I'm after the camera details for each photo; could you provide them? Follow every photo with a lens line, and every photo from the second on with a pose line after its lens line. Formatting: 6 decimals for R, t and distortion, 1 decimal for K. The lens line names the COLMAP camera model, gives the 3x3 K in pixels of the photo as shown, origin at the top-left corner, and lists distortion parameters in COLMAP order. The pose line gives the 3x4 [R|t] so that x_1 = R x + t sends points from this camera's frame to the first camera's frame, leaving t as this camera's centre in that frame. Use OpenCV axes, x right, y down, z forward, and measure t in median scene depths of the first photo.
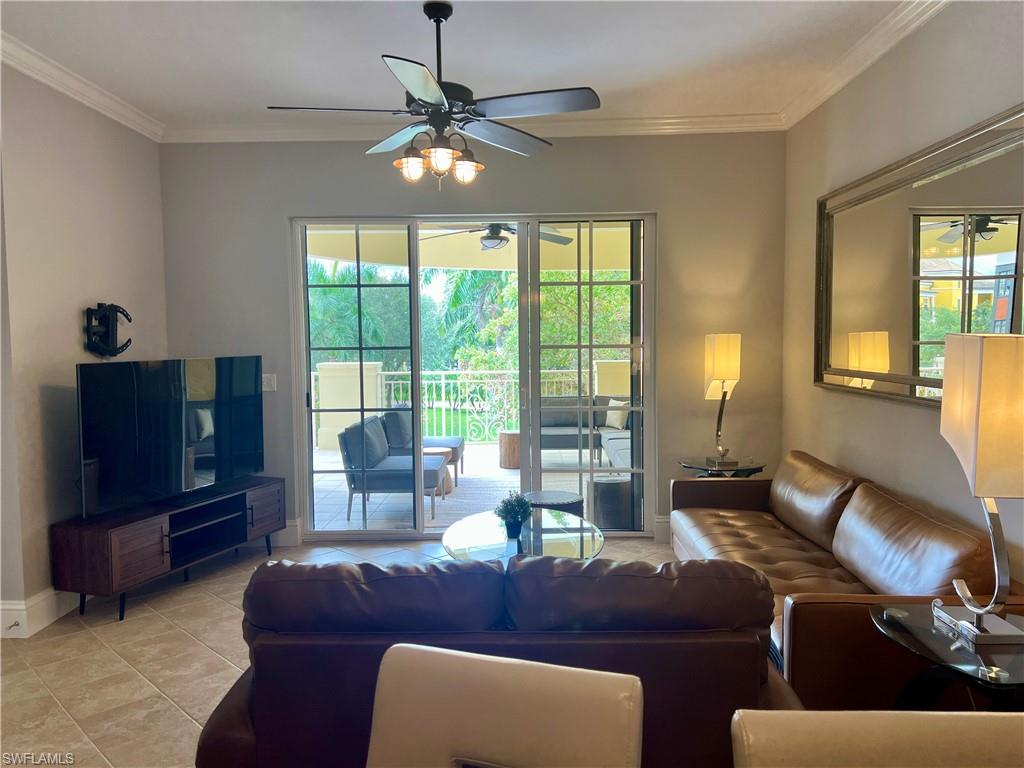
lens RADIAL K [[772.1, 0, 513.5], [0, 772.1, 374.7], [0, 0, 1]] dist [0.073582, -0.036853]
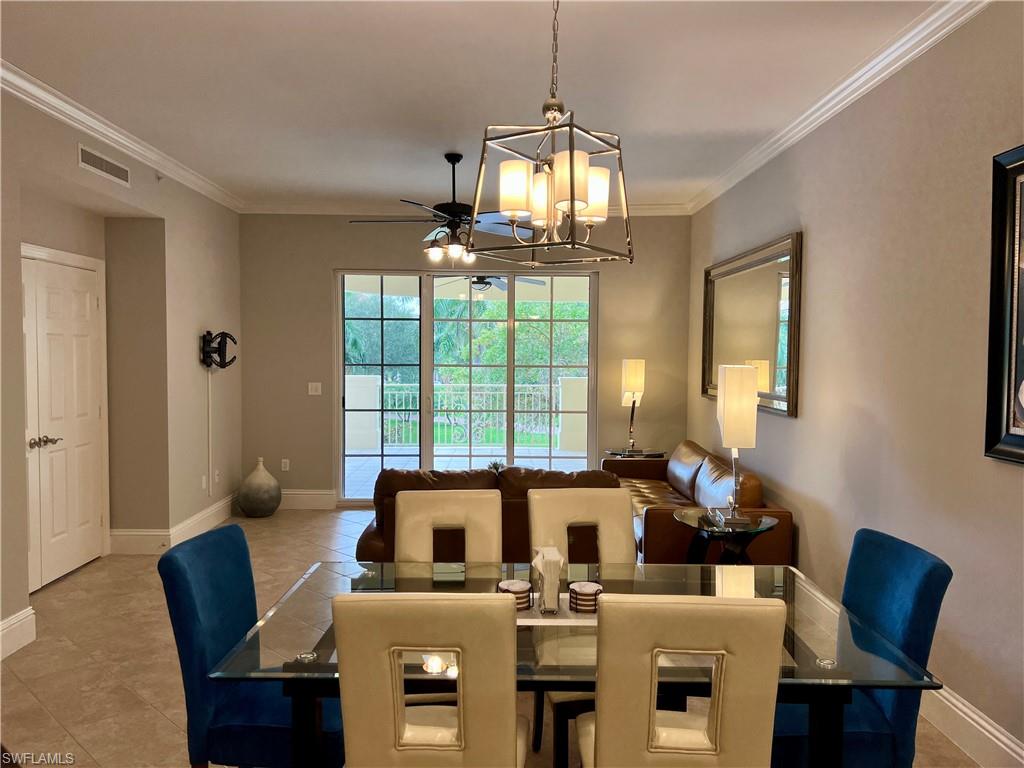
lens RADIAL K [[772.1, 0, 504.7], [0, 772.1, 390.4], [0, 0, 1]] dist [0.073582, -0.036853]
pose [[0.999620, 0.016394, 0.022171, -0.012725], [-0.016398, 0.999866, -0.000030, 0.007815], [-0.022169, -0.000334, 0.999754, -0.386565]]
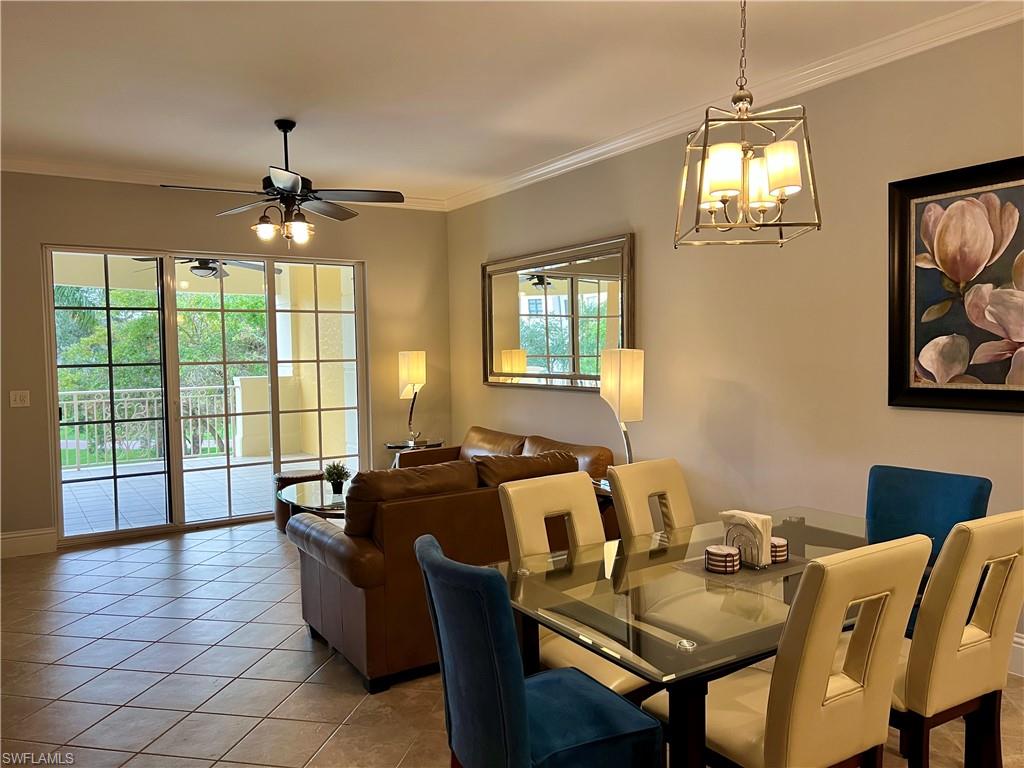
lens RADIAL K [[772.1, 0, 517.7], [0, 772.1, 382.9], [0, 0, 1]] dist [0.073582, -0.036853]
pose [[0.827137, -0.028591, 0.561272, -0.360704], [0.036845, 0.999315, -0.003393, 0.016702], [-0.560791, 0.023487, 0.827624, -0.261565]]
